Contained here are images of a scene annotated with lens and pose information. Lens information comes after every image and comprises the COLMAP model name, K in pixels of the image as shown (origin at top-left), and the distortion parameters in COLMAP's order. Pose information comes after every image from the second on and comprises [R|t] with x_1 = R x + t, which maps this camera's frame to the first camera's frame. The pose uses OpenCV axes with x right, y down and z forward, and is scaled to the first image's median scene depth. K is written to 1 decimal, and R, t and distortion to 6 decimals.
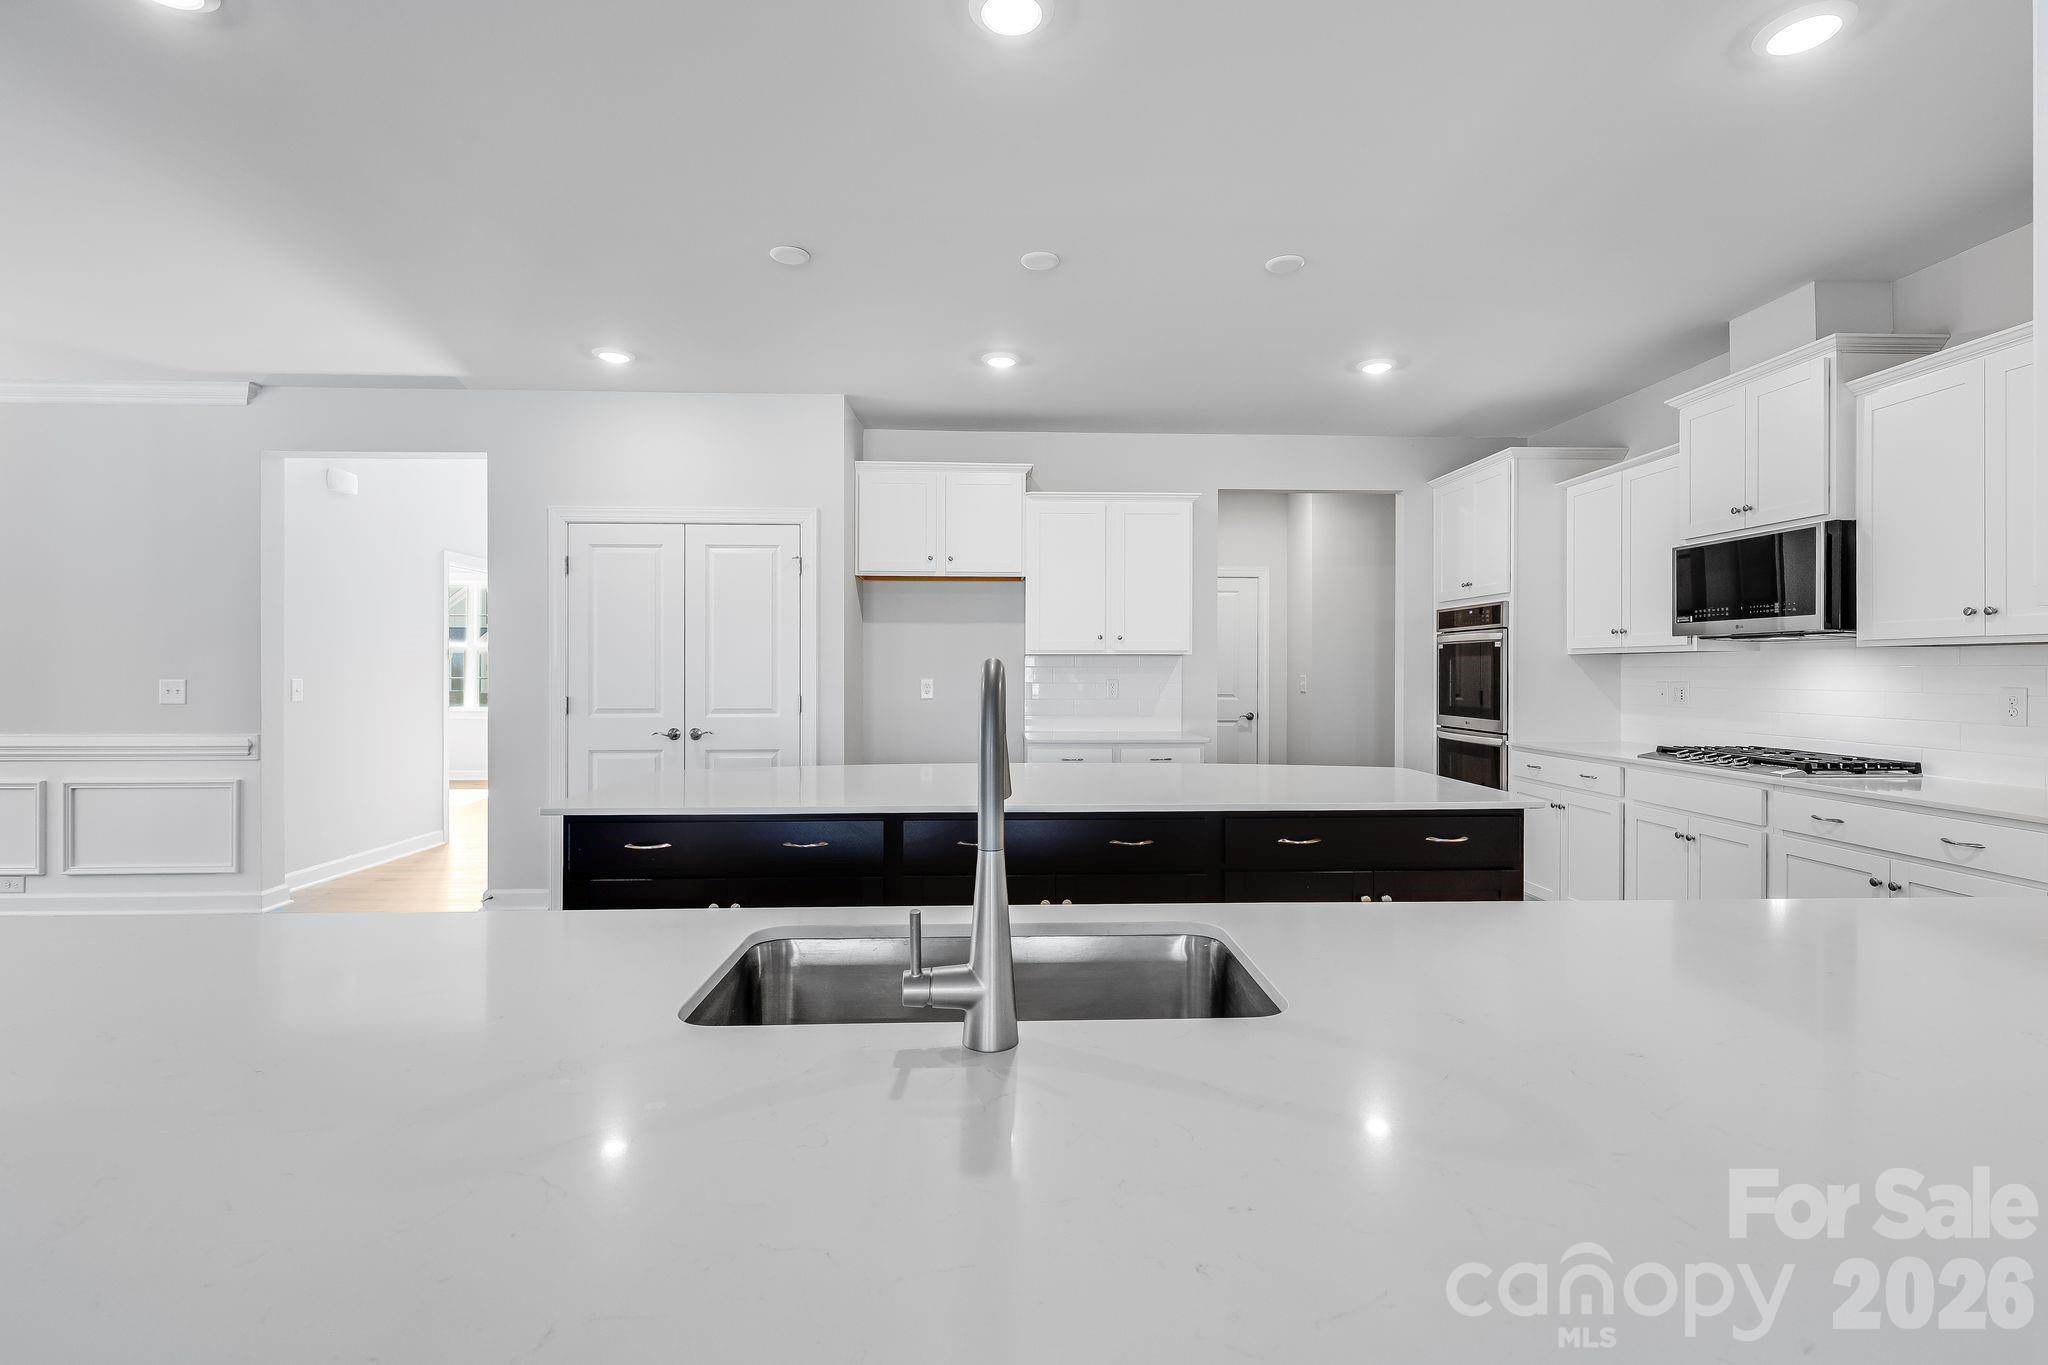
lens RADIAL K [[931.0, 0, 1028.6], [0, 931.0, 671.7], [0, 0, 1]] dist [0.001487, -0.001872]
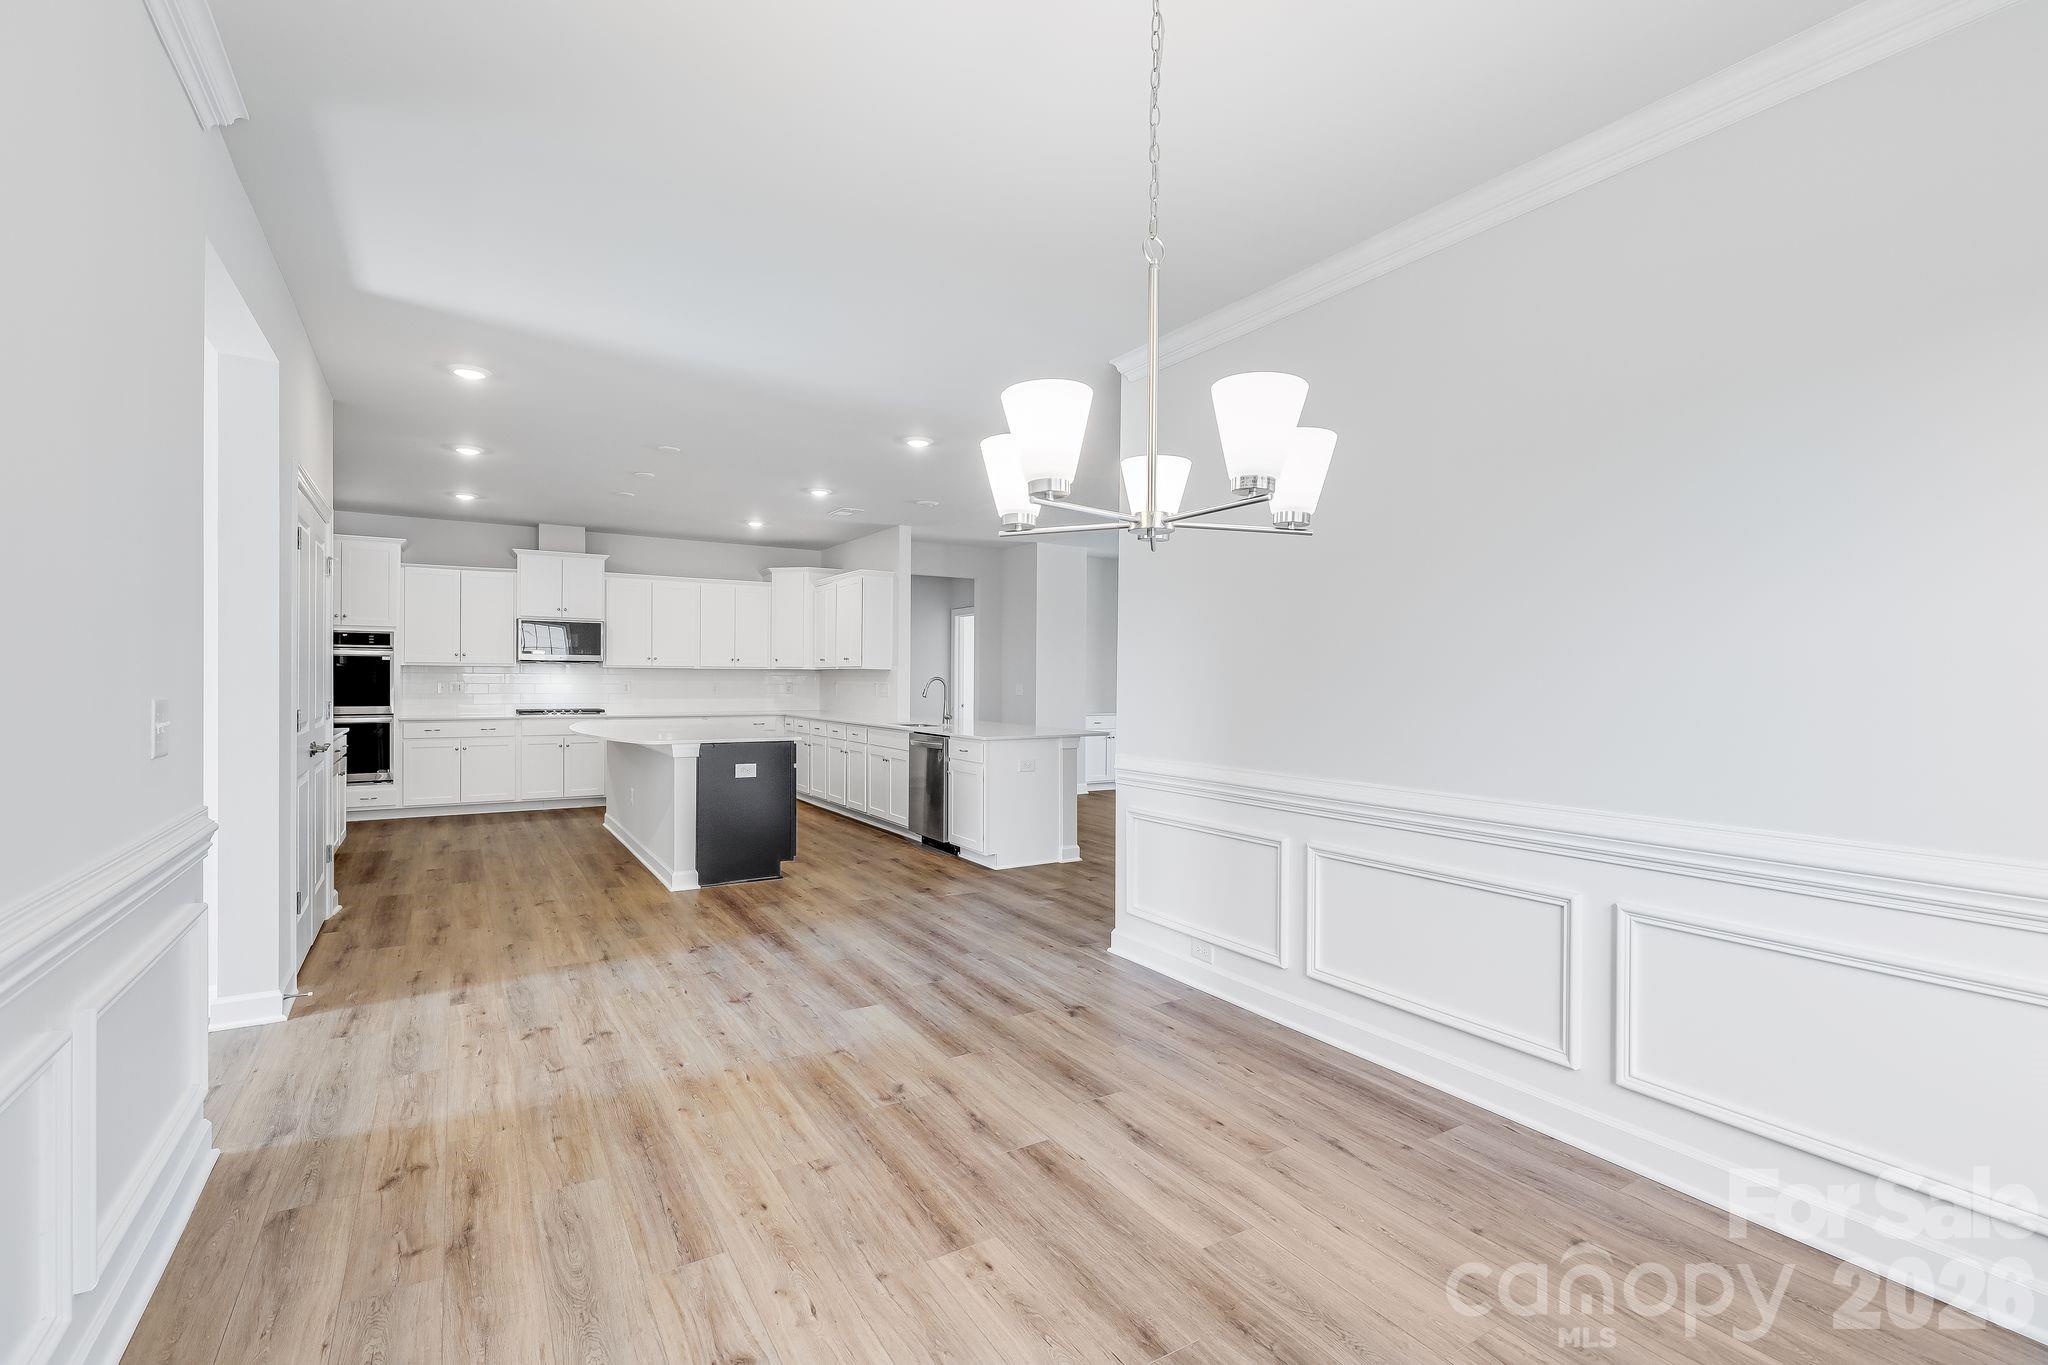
lens RADIAL K [[923.8, 0, 1015.1], [0, 923.8, 683.5], [0, 0, 1]] dist [-0.000985, -0.000504]
pose [[-0.480662, -0.007602, 0.876873, -1.503805], [-0.005463, 0.999969, 0.005675, -0.001380], [-0.876889, -0.002063, -0.480688, 0.880287]]
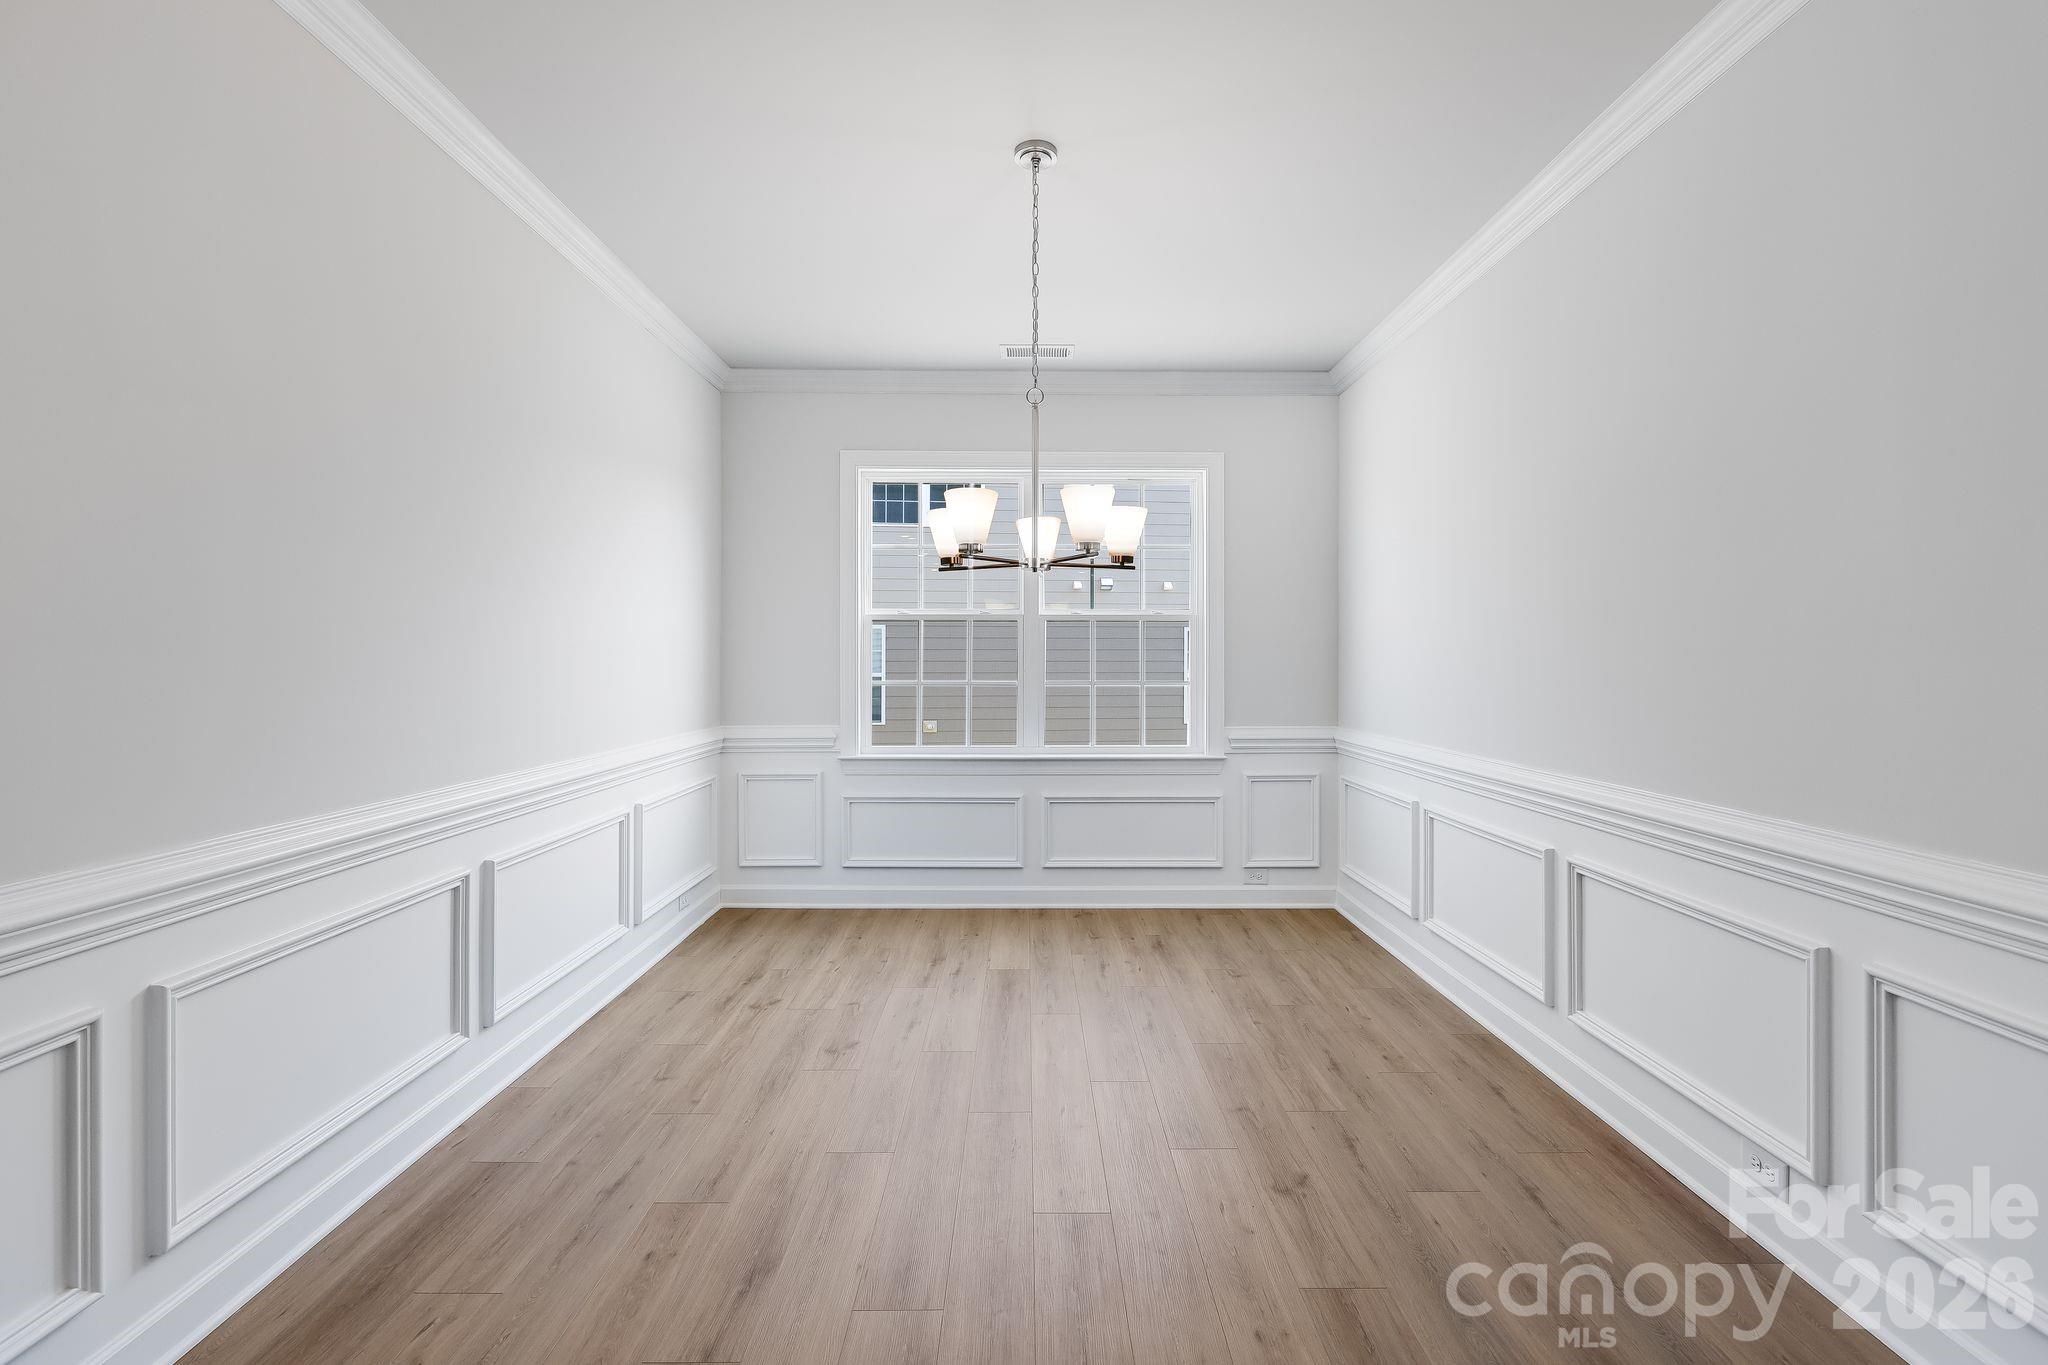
lens RADIAL K [[931.0, 0, 1037.7], [0, 931.0, 662.2], [0, 0, 1]] dist [0.001487, -0.001872]
pose [[-0.035748, 0.010589, -0.999305, -0.662138], [0.003585, 0.999939, 0.010468, -0.003498], [0.999354, -0.003208, -0.035783, 0.692847]]
